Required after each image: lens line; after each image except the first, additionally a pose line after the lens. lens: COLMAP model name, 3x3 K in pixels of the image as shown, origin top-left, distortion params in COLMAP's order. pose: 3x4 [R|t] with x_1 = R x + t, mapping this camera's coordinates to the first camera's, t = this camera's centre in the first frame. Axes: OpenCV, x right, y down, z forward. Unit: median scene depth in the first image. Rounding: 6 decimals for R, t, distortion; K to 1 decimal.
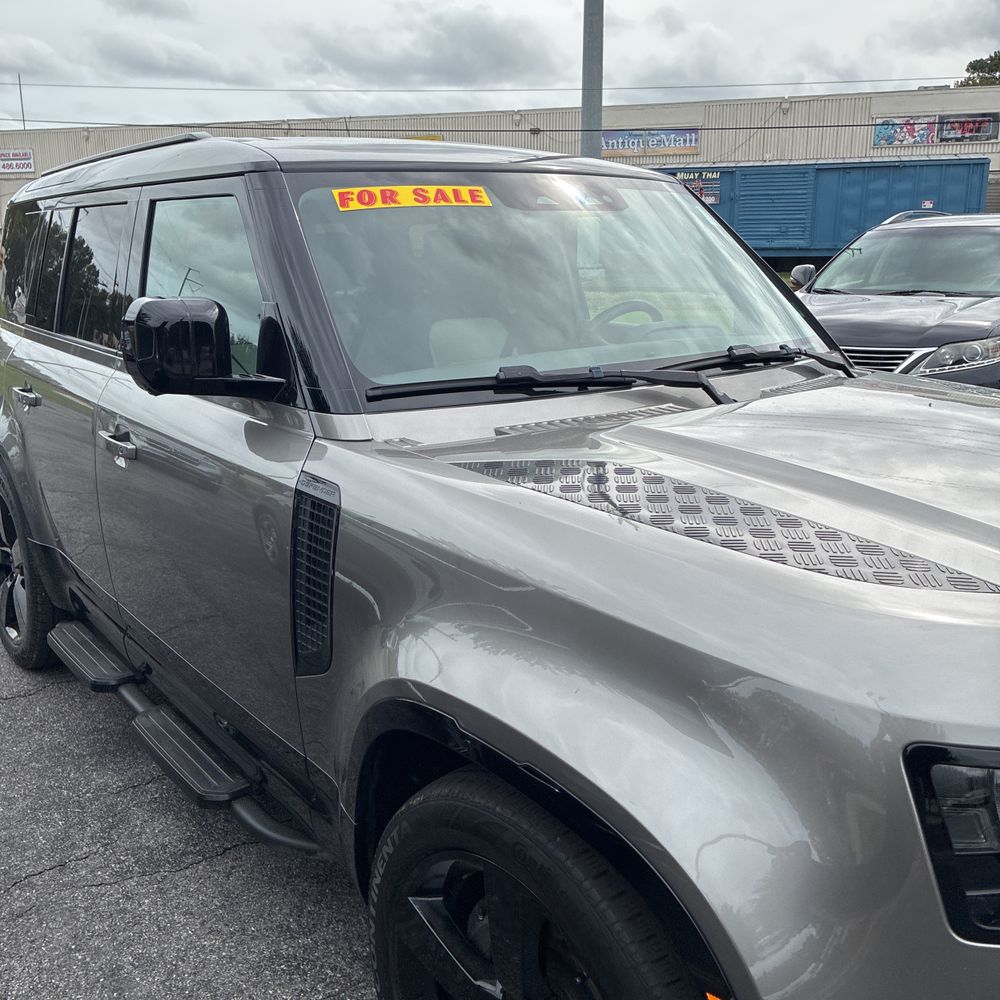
lens RADIAL K [[1010.3, 0, 484.8], [0, 1010.3, 501.0], [0, 0, 1]] dist [0.051625, -0.041932]
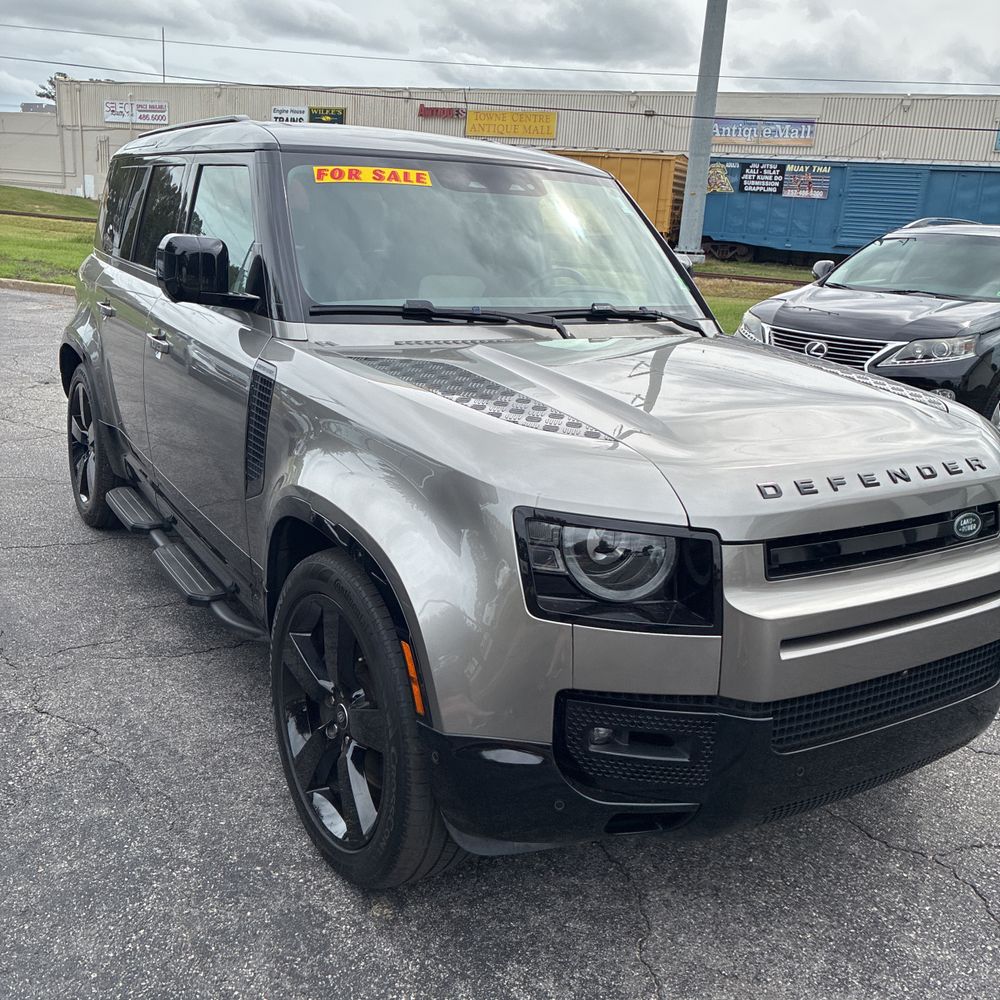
lens RADIAL K [[1012.2, 0, 477.3], [0, 1012.2, 499.9], [0, 0, 1]] dist [0.032151, -0.007674]
pose [[0.990718, 0.097382, -0.094838, 0.199807], [-0.095327, 0.995107, 0.025975, 0.072818], [0.096903, -0.016693, 0.995154, -0.299372]]
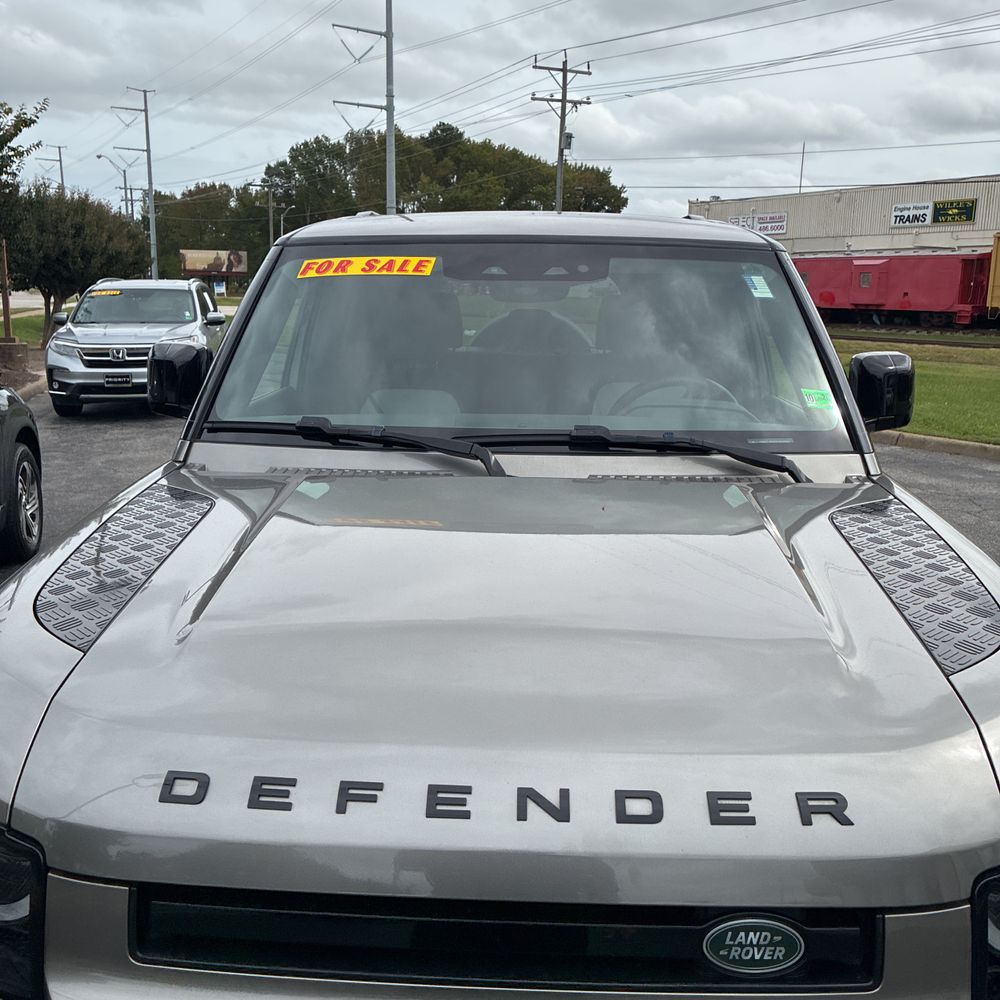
lens RADIAL K [[1012.2, 0, 477.3], [0, 1012.2, 499.9], [0, 0, 1]] dist [0.032151, -0.007674]
pose [[0.757735, 0.151396, -0.634757, 0.644720], [-0.185121, 0.982625, 0.013379, -0.066570], [0.625754, 0.107369, 0.772596, 0.187306]]
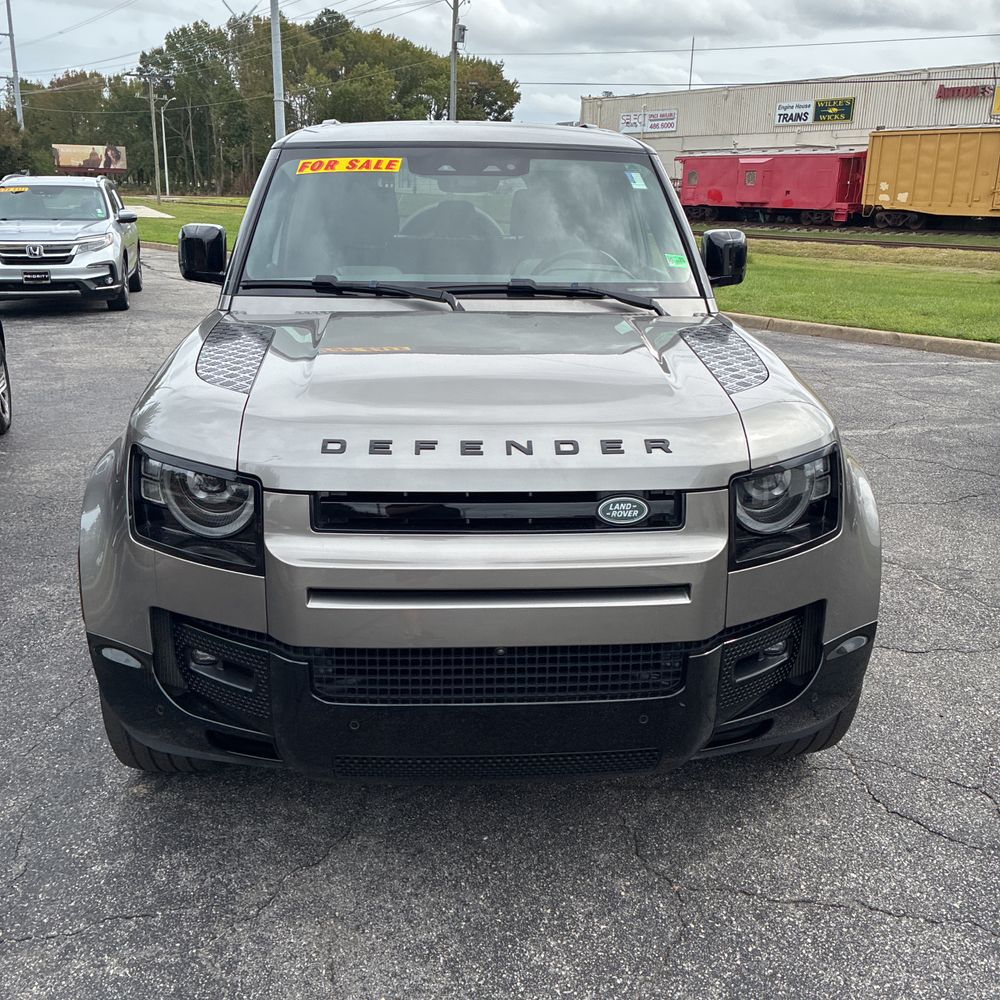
lens RADIAL K [[1004.9, 0, 472.0], [0, 1004.9, 500.1], [0, 0, 1]] dist [0.041507, -0.026206]
pose [[0.817576, 0.187910, -0.544297, 0.819905], [-0.165565, 0.982052, 0.090346, 0.021324], [0.551505, 0.016252, 0.834013, -0.124807]]
